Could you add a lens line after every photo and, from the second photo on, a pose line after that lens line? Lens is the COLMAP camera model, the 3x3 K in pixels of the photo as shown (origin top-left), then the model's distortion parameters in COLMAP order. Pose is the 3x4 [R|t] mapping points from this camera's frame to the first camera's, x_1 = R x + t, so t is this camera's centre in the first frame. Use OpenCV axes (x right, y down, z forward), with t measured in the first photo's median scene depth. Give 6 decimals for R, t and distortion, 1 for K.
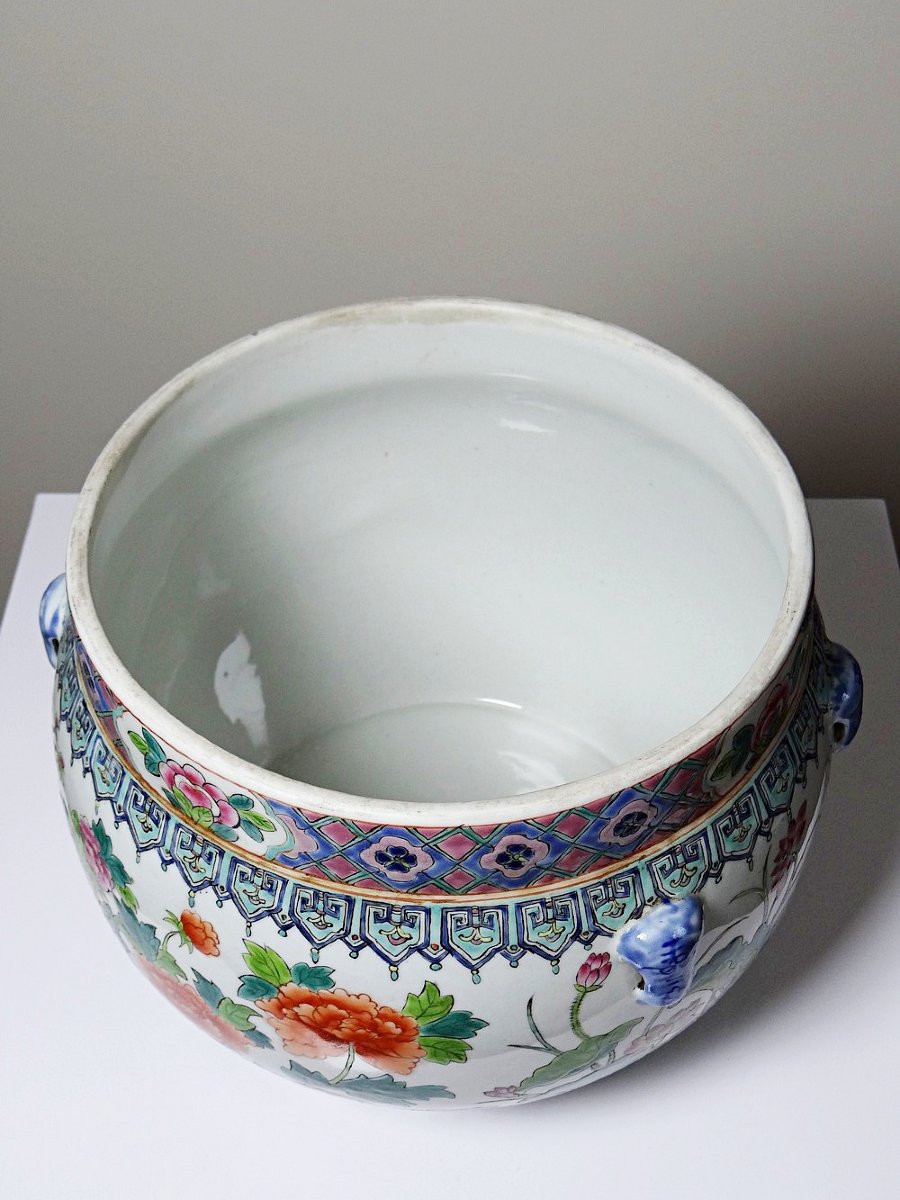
lens RADIAL K [[1666.0, 0, 450.0], [0, 1666.0, 600.0], [0, 0, 1]] dist [-0.031185, -0.006209]
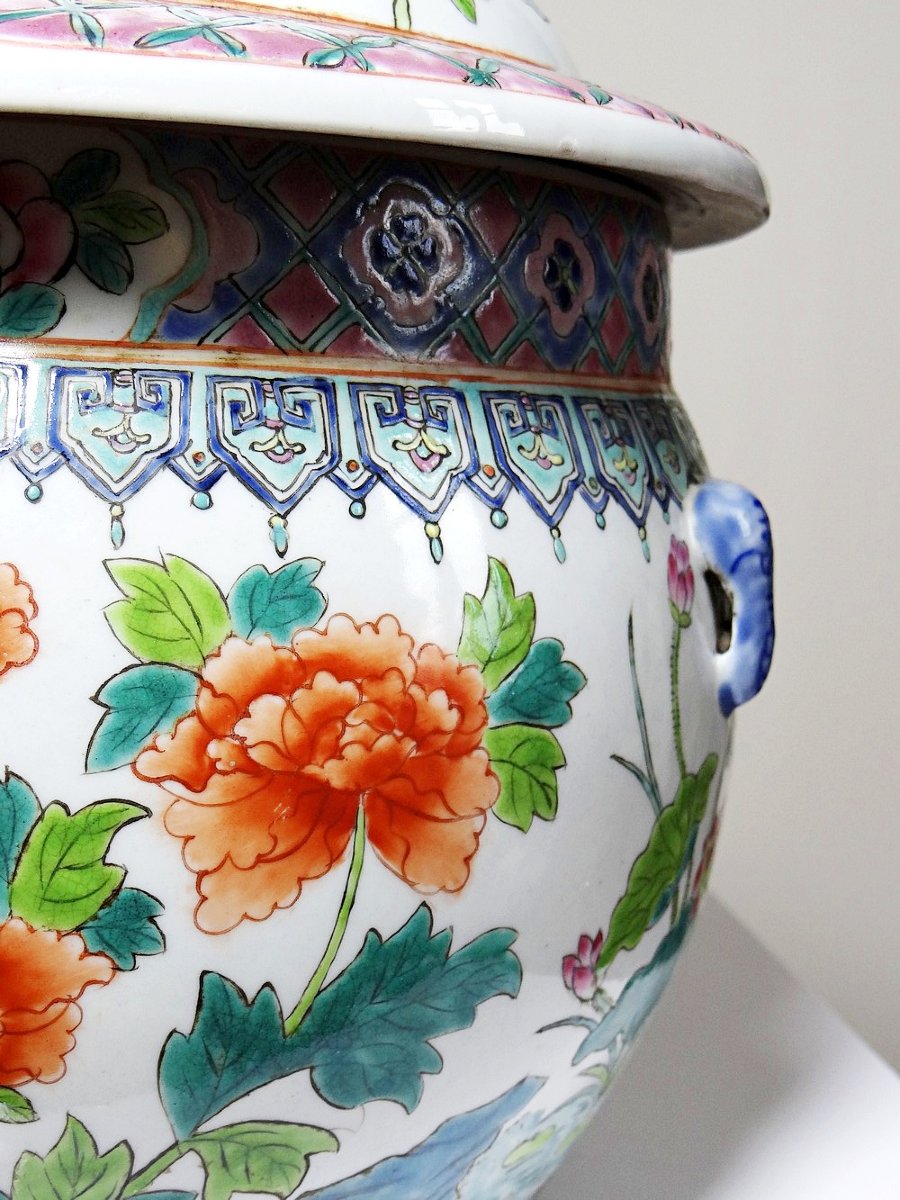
lens RADIAL K [[1666.0, 0, 450.0], [0, 1666.0, 600.0], [0, 0, 1]] dist [-0.031185, -0.006209]
pose [[0.761426, -0.047534, 0.646507, -0.348552], [0.432231, 0.780490, -0.451677, 0.461617], [-0.483122, 0.623359, 0.614830, 0.708607]]
